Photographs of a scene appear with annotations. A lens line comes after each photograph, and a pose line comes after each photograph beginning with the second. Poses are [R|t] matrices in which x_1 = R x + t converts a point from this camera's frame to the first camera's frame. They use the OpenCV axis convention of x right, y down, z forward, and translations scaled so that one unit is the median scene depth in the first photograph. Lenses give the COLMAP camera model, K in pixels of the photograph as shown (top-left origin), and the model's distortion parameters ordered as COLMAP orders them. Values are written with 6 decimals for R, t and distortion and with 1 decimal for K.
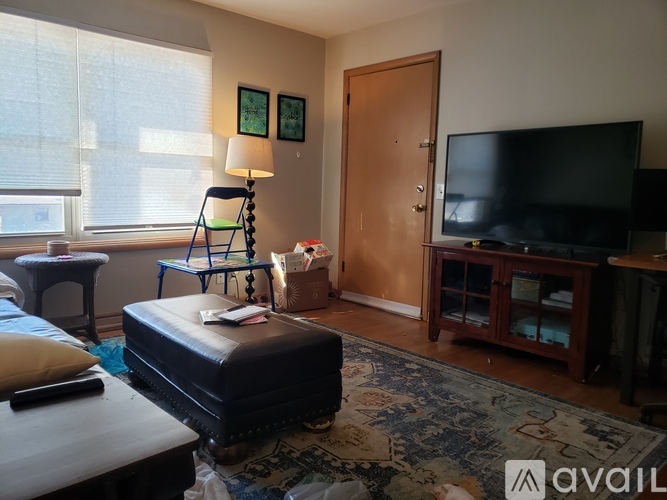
lens RADIAL K [[519.5, 0, 333.8], [0, 519.5, 248.9], [0, 0, 1]] dist [0.005590, -0.000033]
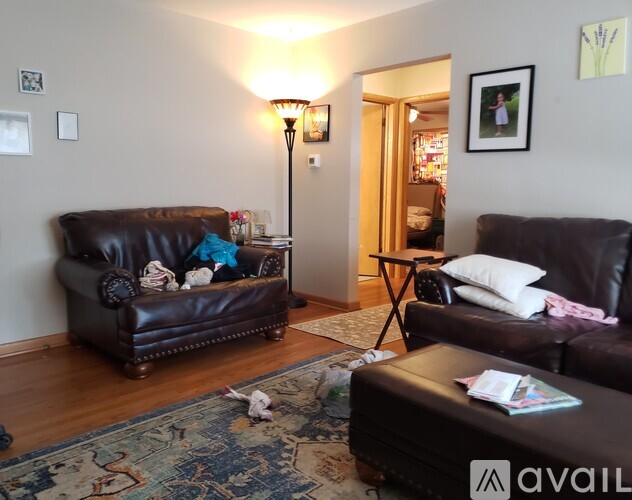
lens RADIAL K [[499.0, 0, 311.4], [0, 499.0, 246.0], [0, 0, 1]] dist [0.004644, -0.001406]
pose [[-0.999373, -0.024423, -0.025642, 0.113030], [-0.029841, 0.970687, 0.238489, -0.238168], [0.019066, 0.239104, -0.970807, 1.839026]]
